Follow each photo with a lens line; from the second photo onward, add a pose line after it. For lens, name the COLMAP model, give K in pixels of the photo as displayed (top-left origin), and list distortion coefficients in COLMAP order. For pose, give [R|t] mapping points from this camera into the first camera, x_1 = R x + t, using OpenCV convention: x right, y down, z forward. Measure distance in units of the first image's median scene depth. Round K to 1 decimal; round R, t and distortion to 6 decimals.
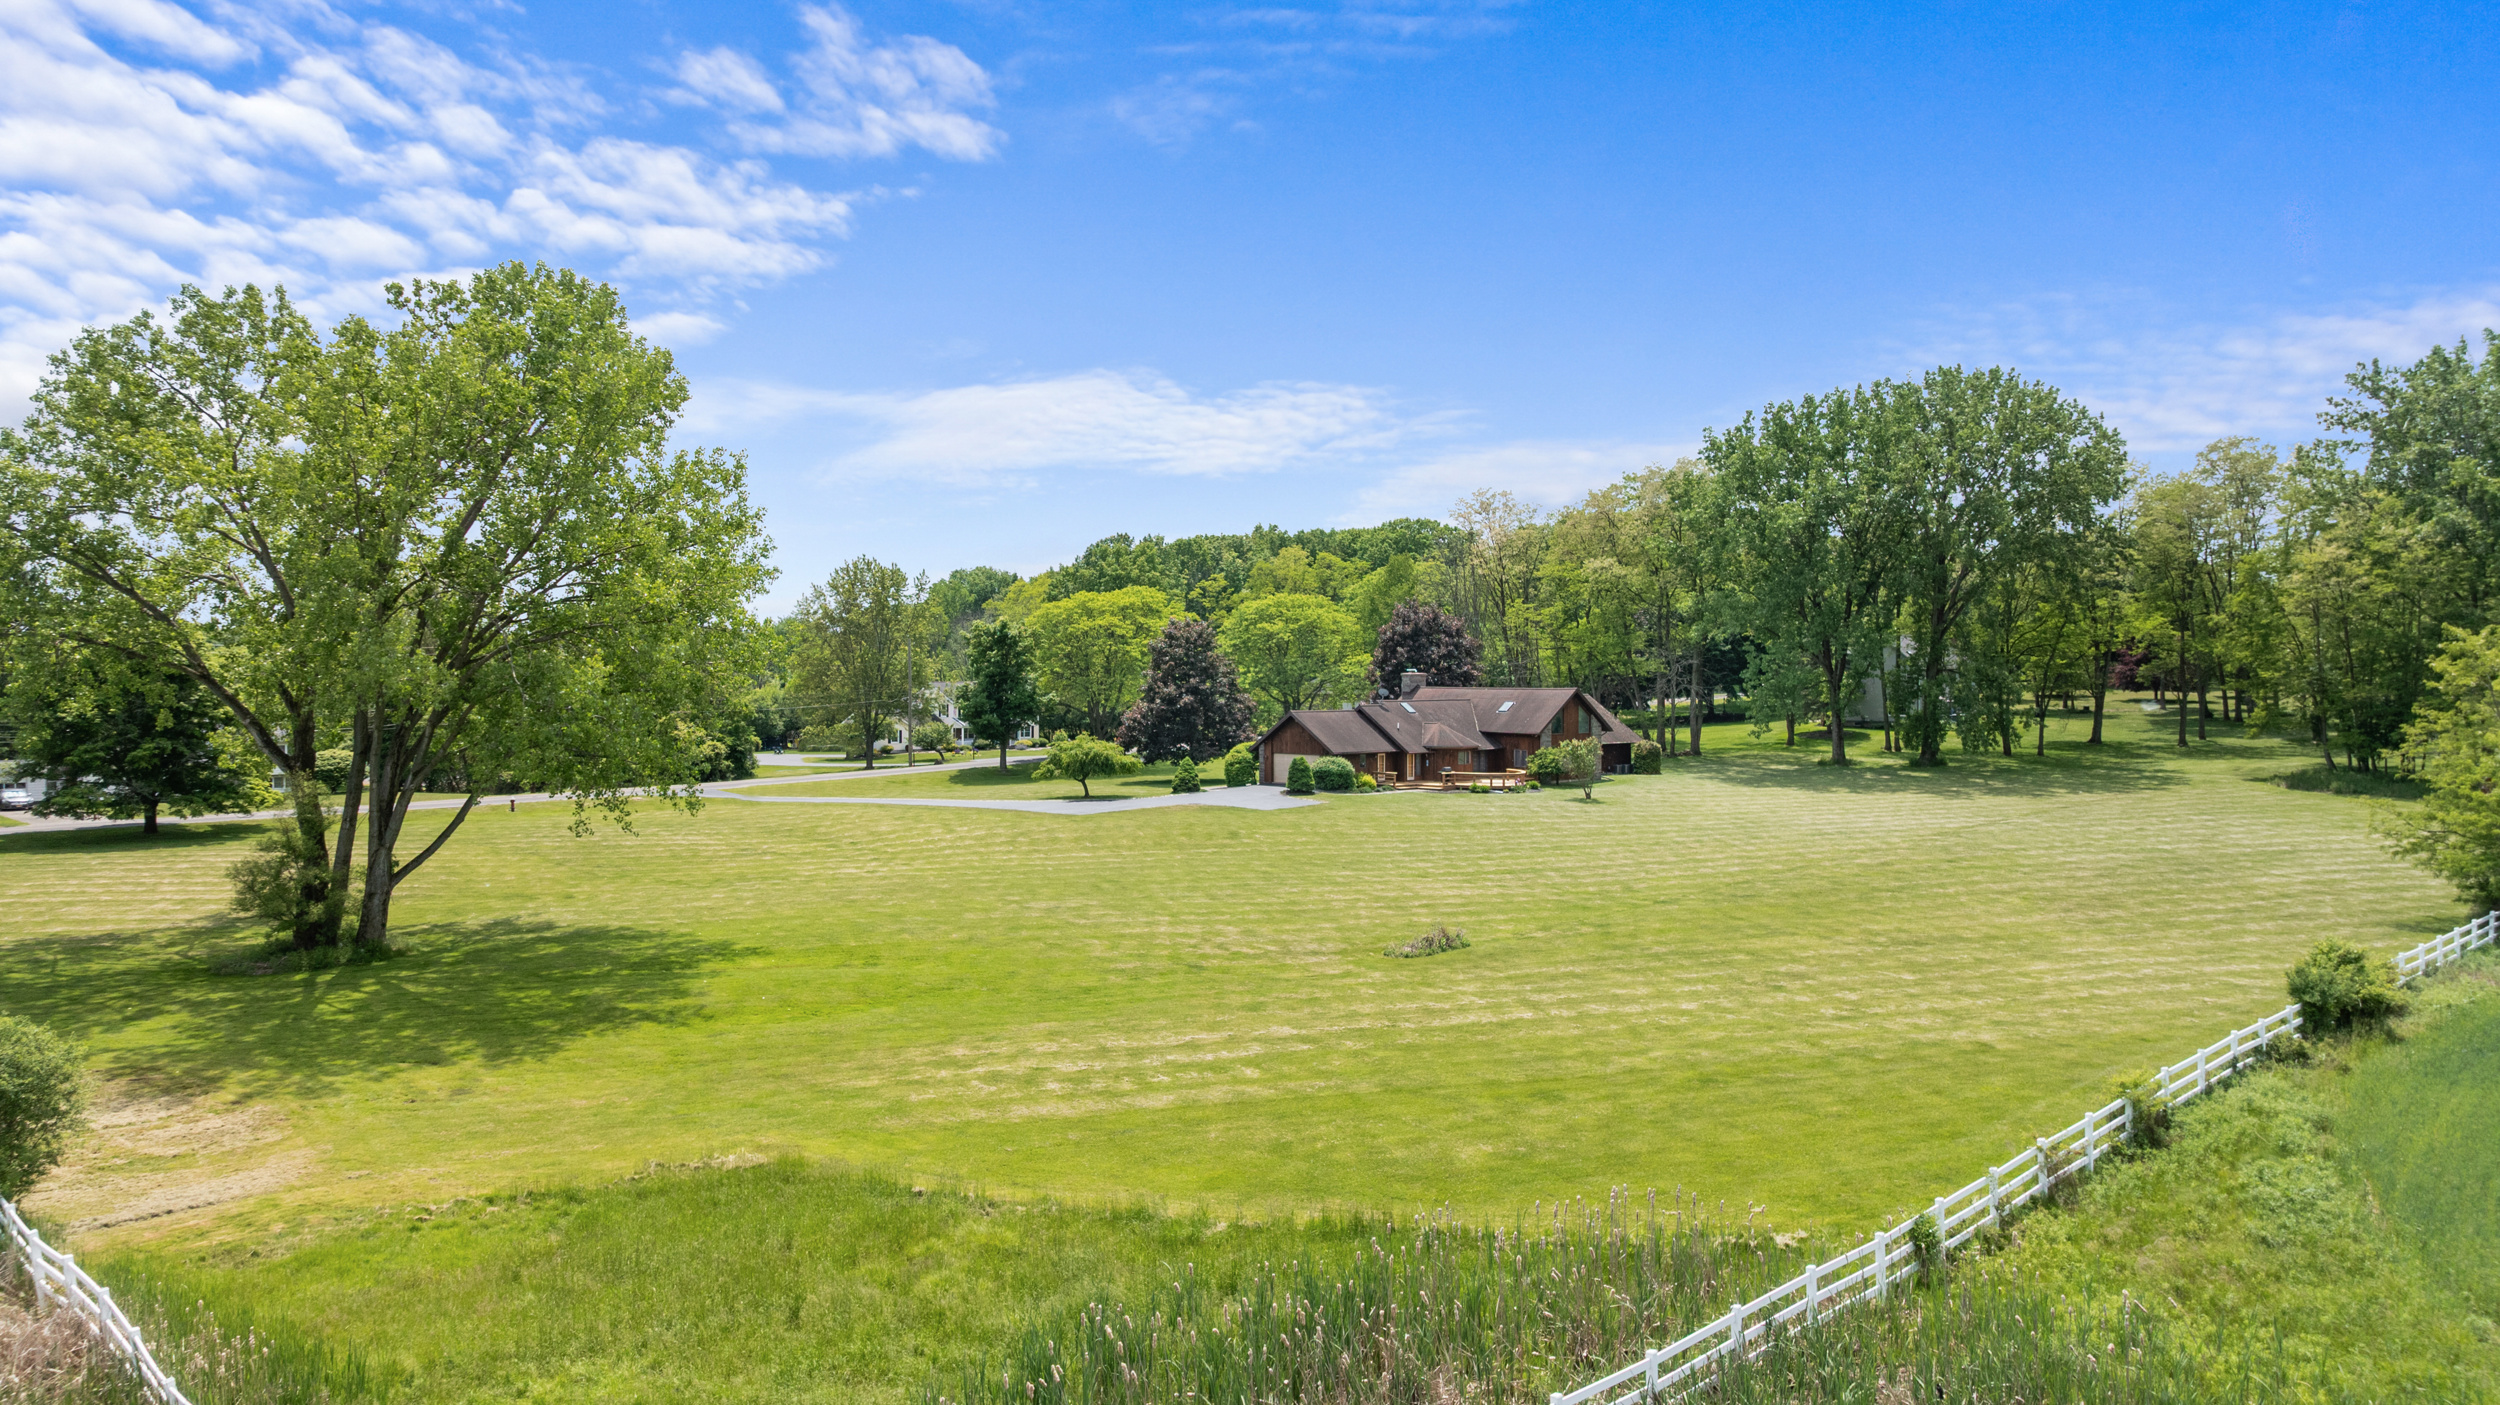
lens RADIAL K [[1778.6, 0, 1249.6], [0, 1778.6, 699.4], [0, 0, 1]] dist [0.001244, 0.000135]
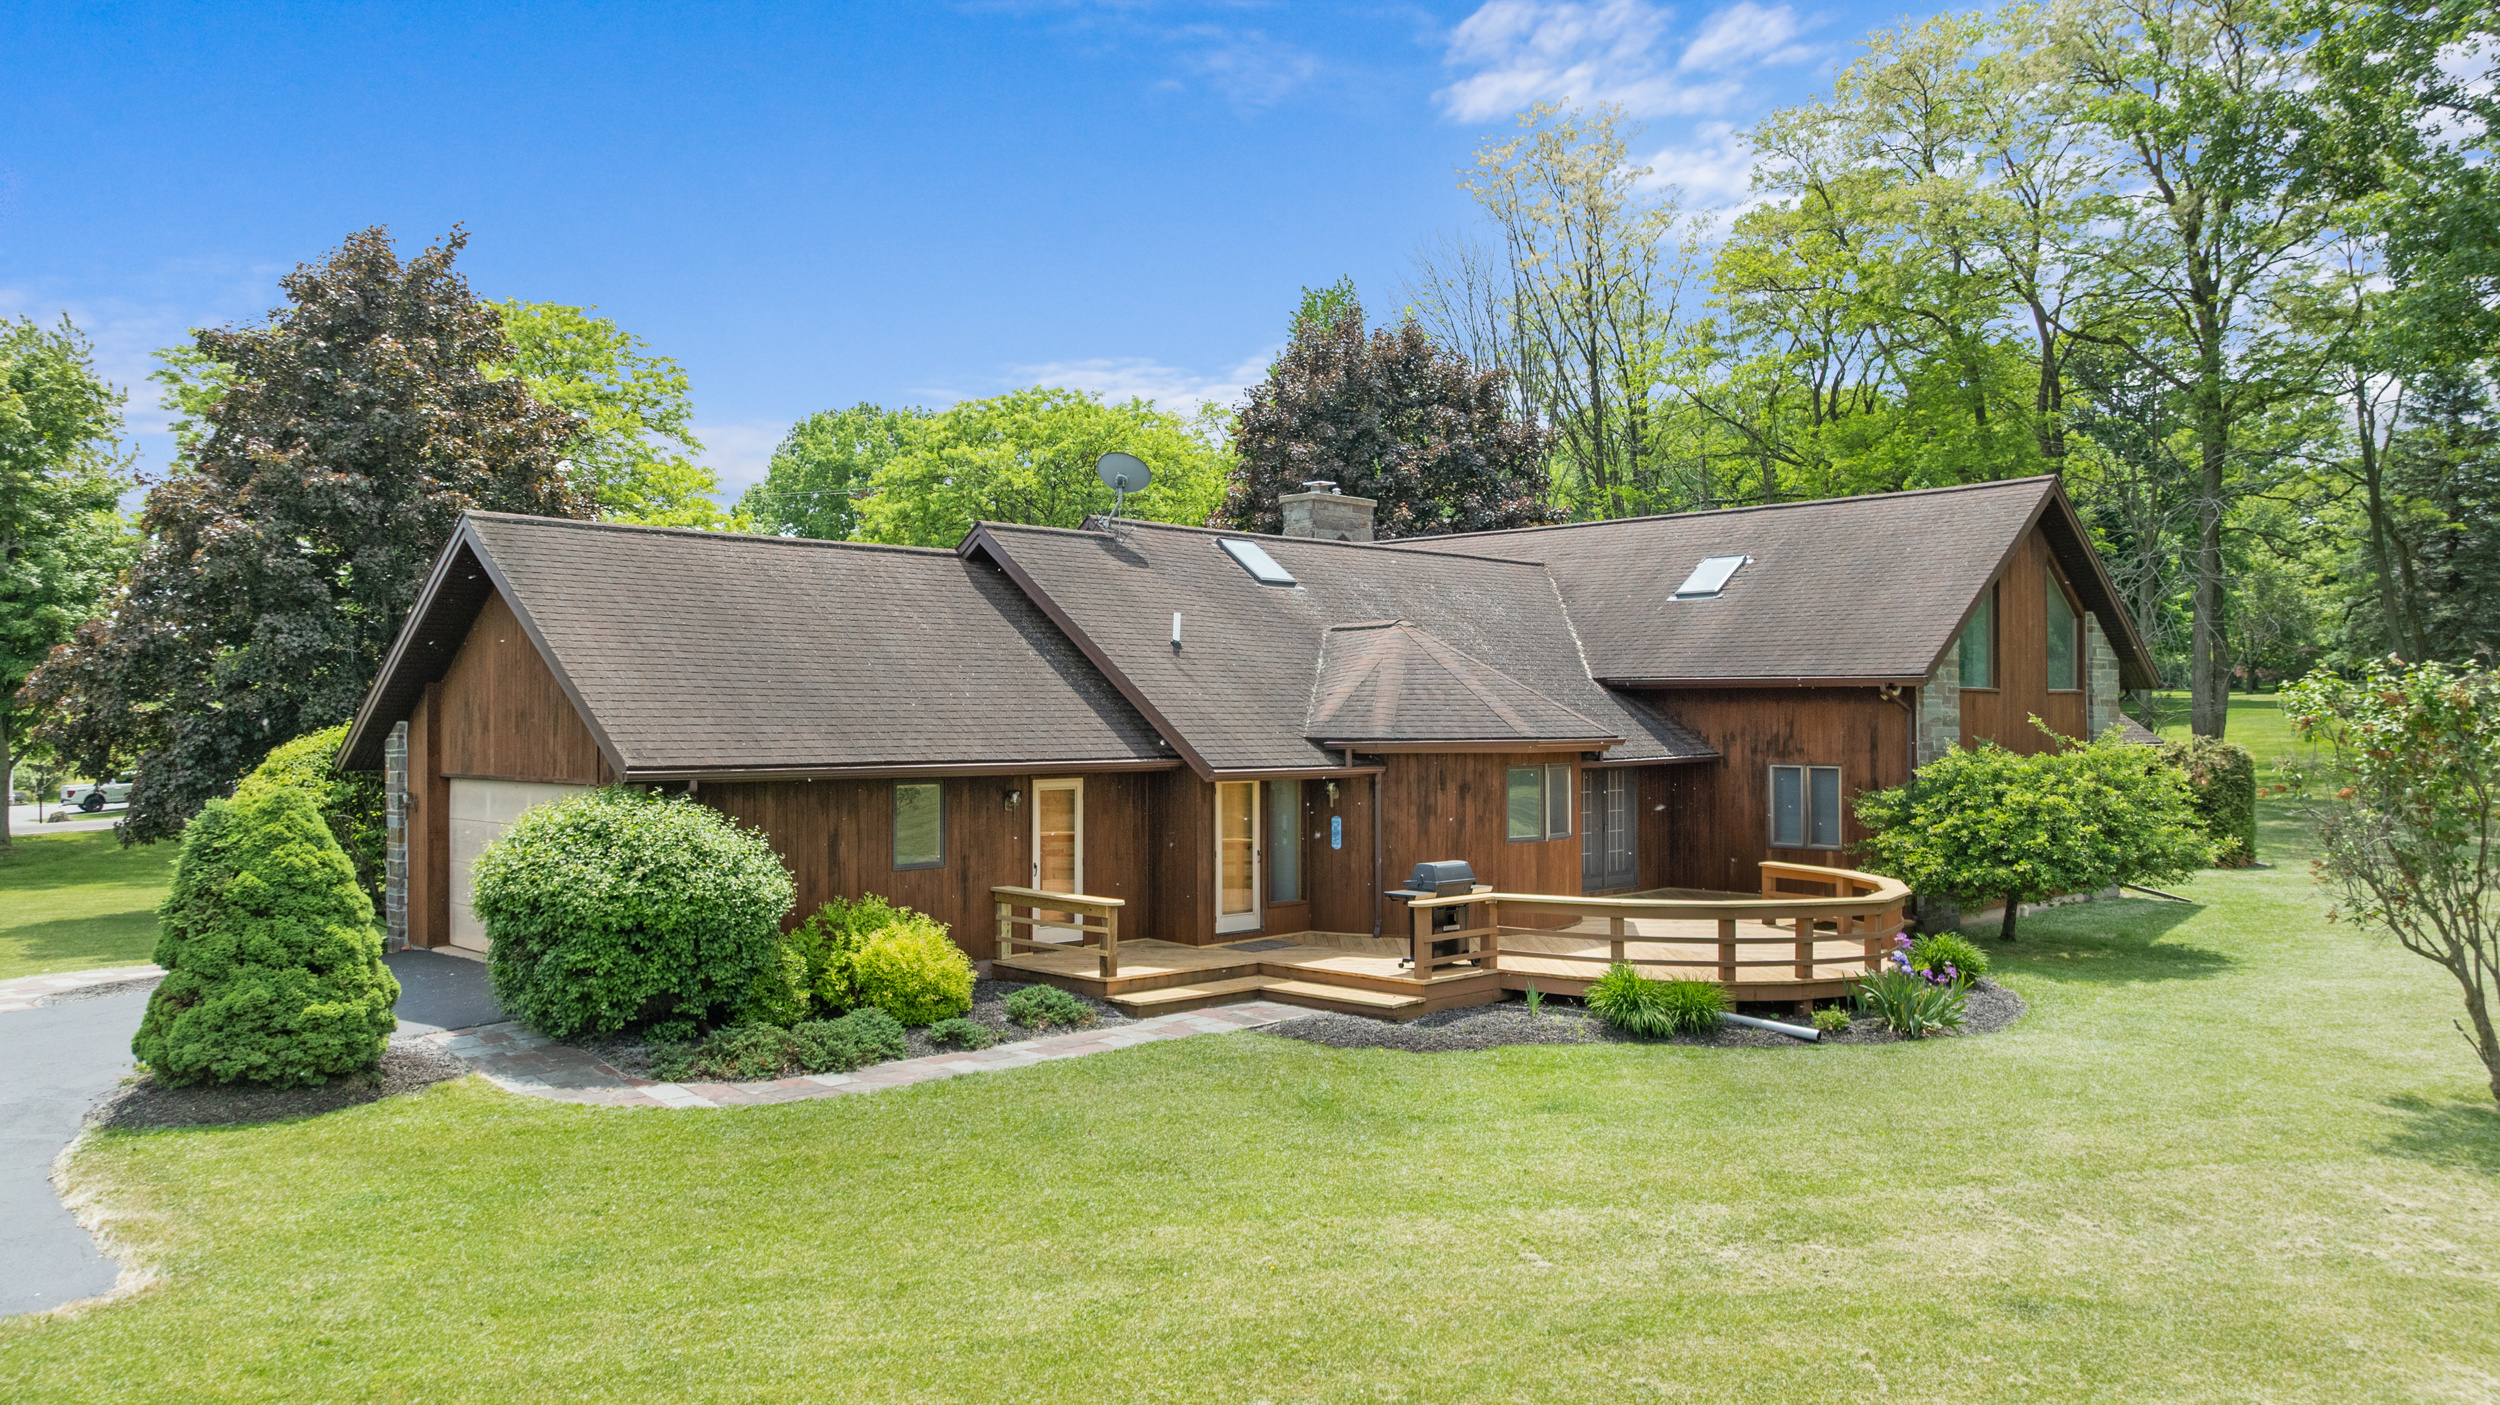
lens RADIAL K [[1778.6, 0, 1250.5], [0, 1778.6, 710.7], [0, 0, 1]] dist [0.001244, 0.000135]
pose [[0.999987, -0.002145, -0.004722, 0.092373], [0.002059, 0.999836, -0.018010, 0.026932], [0.004760, 0.018000, 0.999827, 0.823859]]
